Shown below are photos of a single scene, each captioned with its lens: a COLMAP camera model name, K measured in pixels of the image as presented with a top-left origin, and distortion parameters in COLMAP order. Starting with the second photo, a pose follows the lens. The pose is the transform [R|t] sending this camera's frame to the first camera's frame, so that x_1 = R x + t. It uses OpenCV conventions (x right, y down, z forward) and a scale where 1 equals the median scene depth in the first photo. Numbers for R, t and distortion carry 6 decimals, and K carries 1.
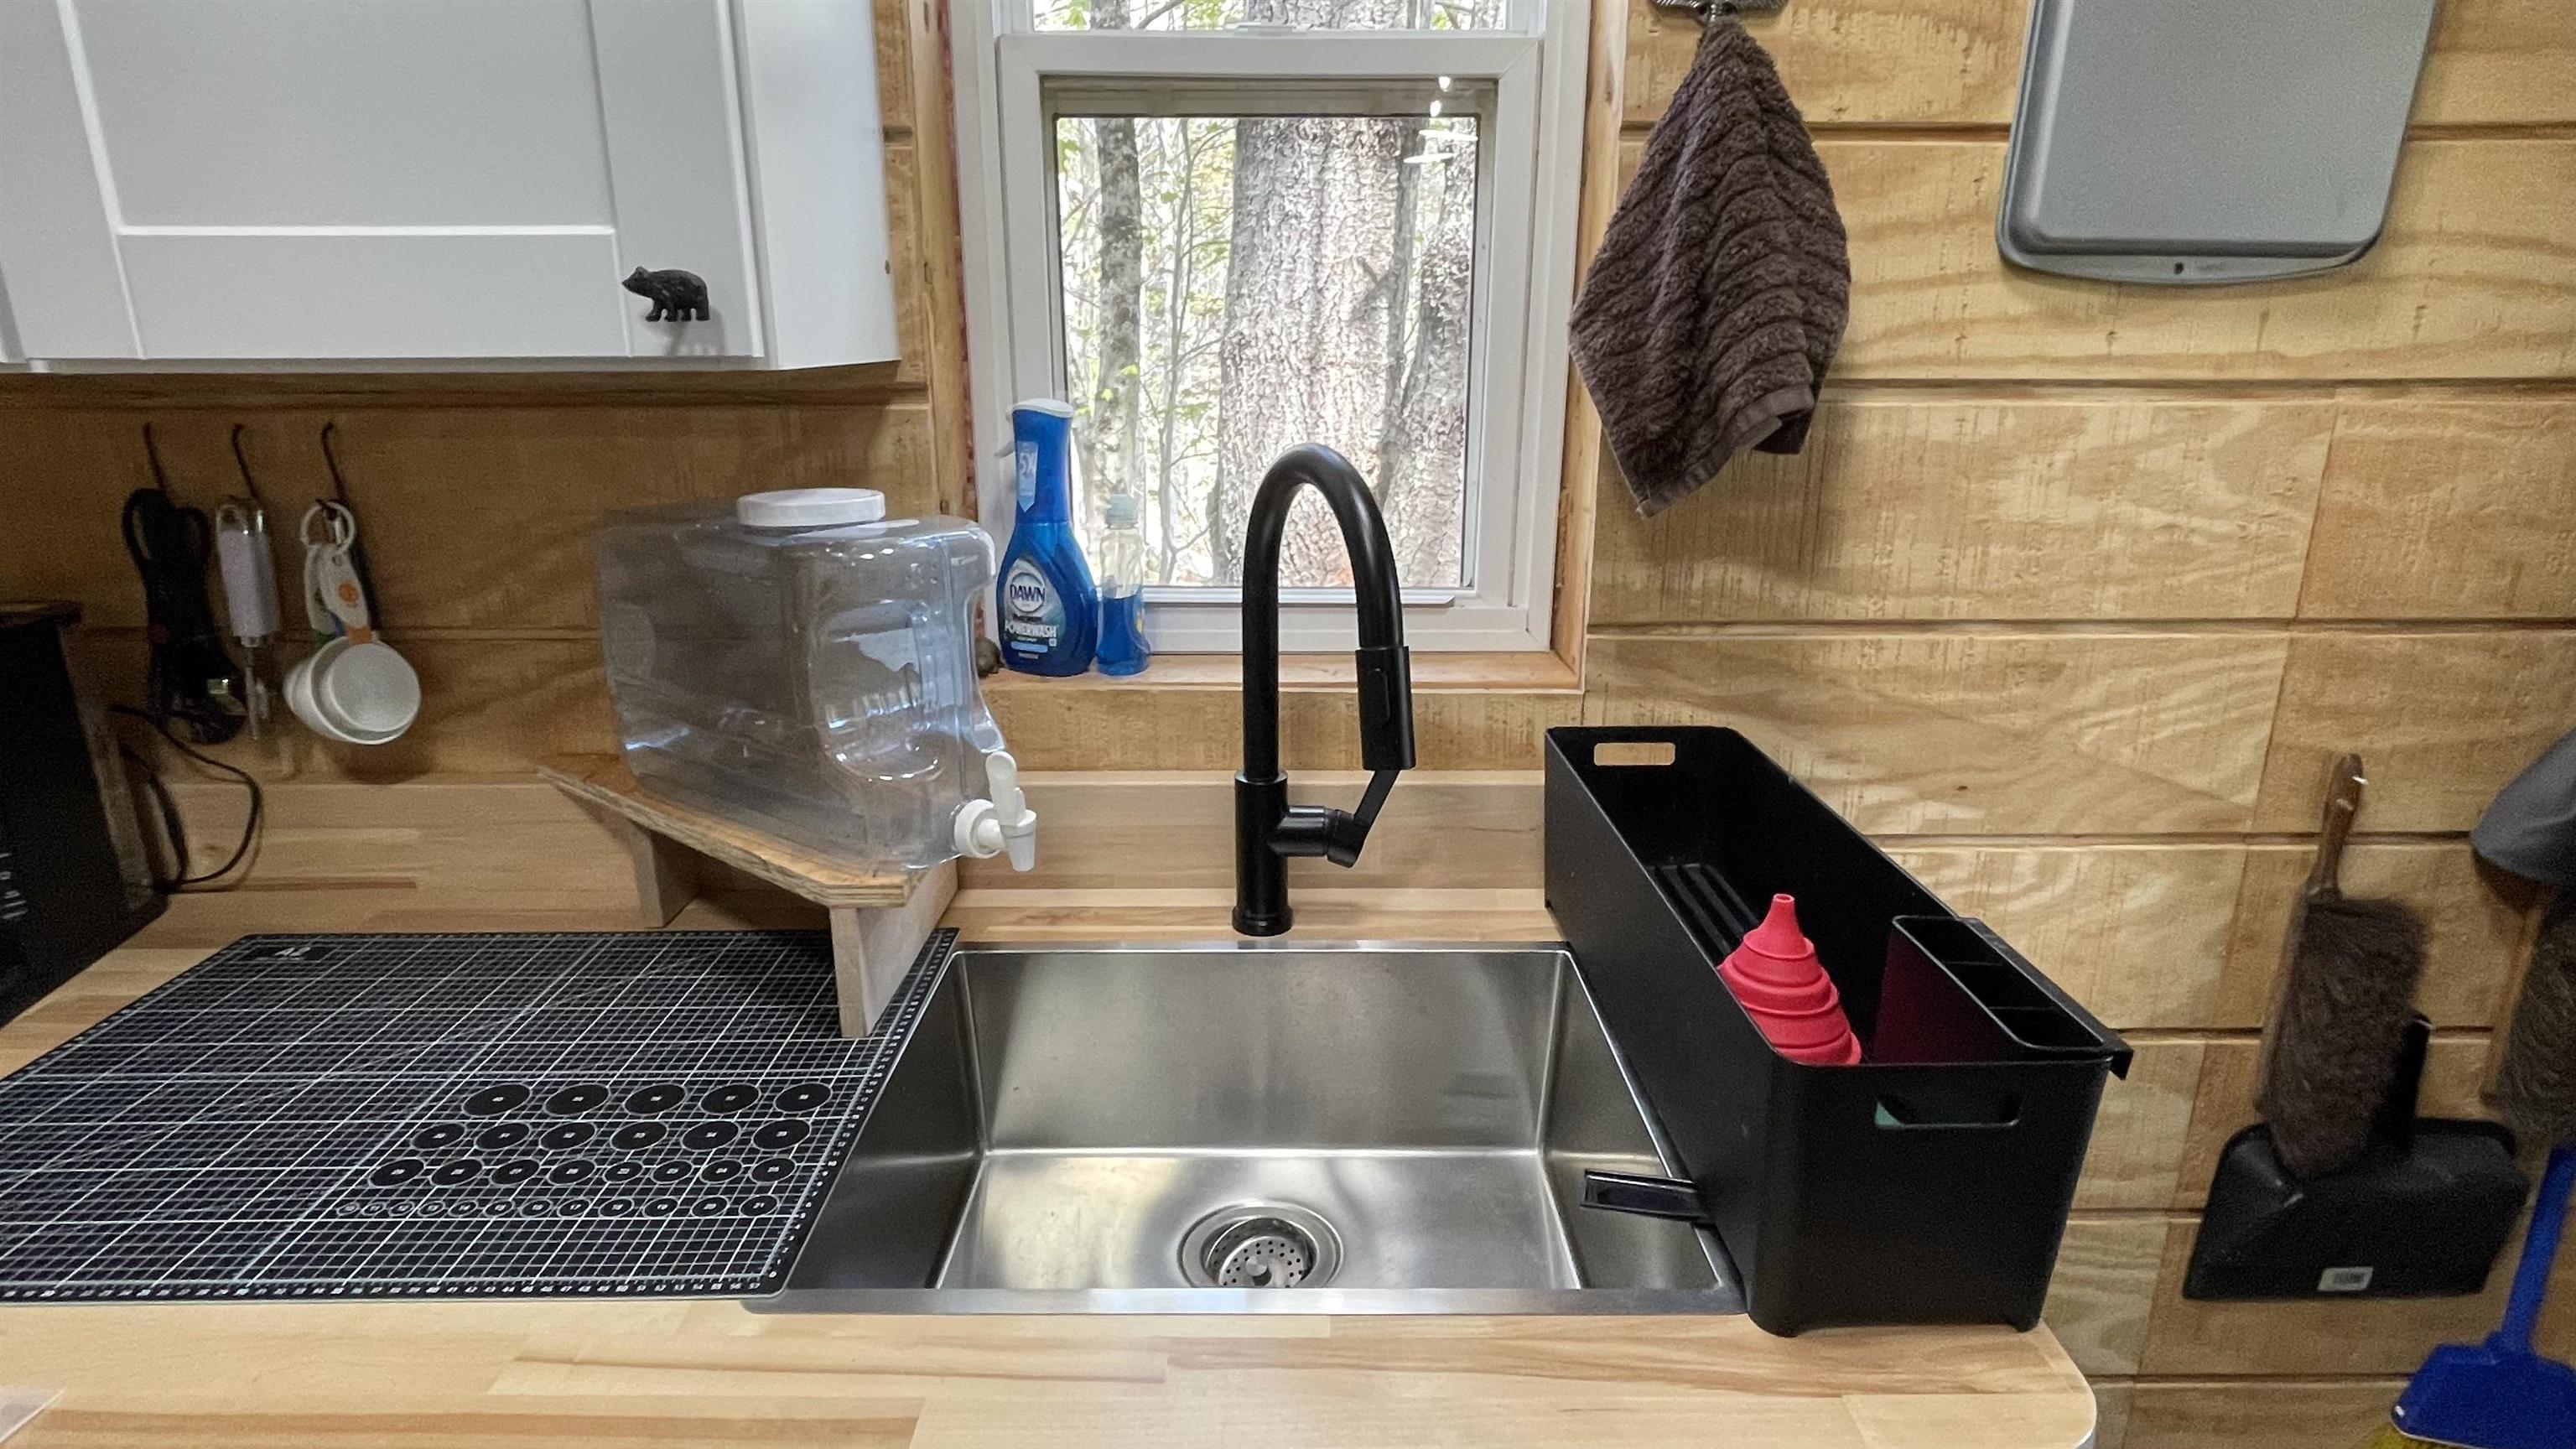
lens RADIAL K [[1341.4, 0, 1284.9], [0, 1341.4, 719.8], [0, 0, 1]] dist [-0.004822, -0.000128]
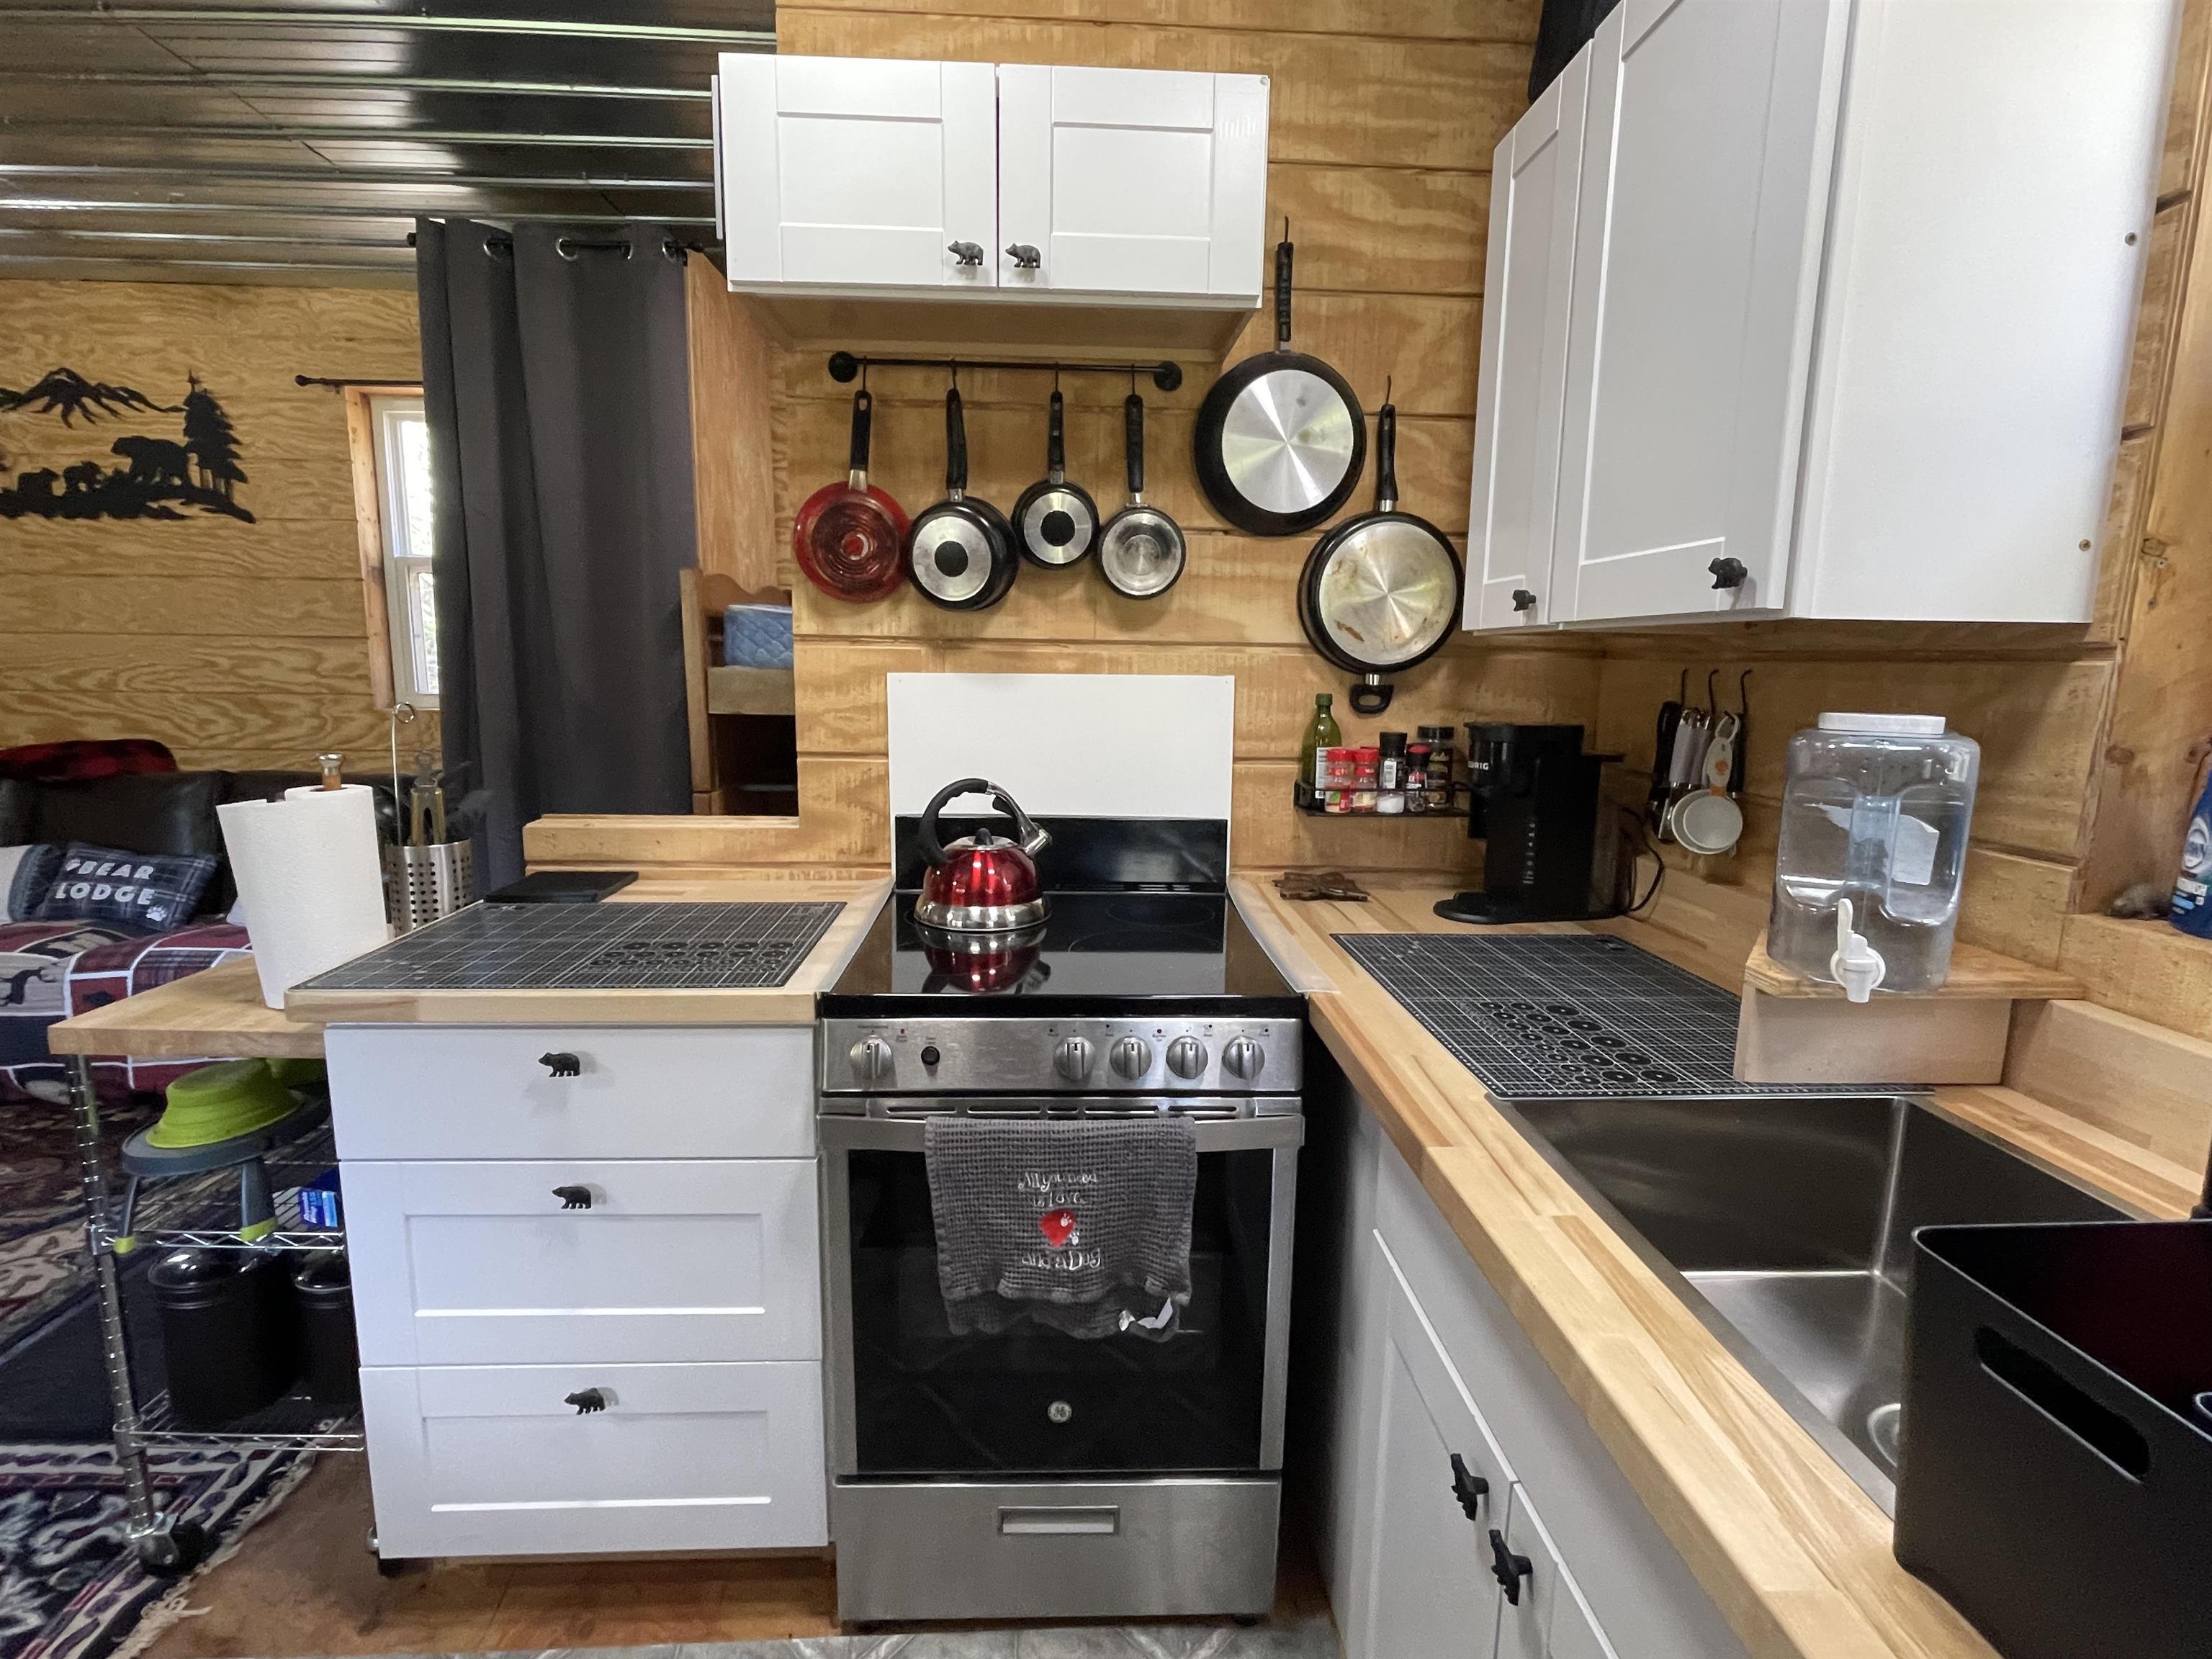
lens RADIAL K [[1059.8, 0, 1100.6], [0, 1059.8, 820.4], [0, 0, 1]] dist [0.004139, 0.000752]
pose [[0.034789, 0.151353, -0.987867, 0.626657], [-0.295231, 0.945907, 0.134528, 0.022192], [0.954792, 0.286969, 0.077592, 0.162938]]
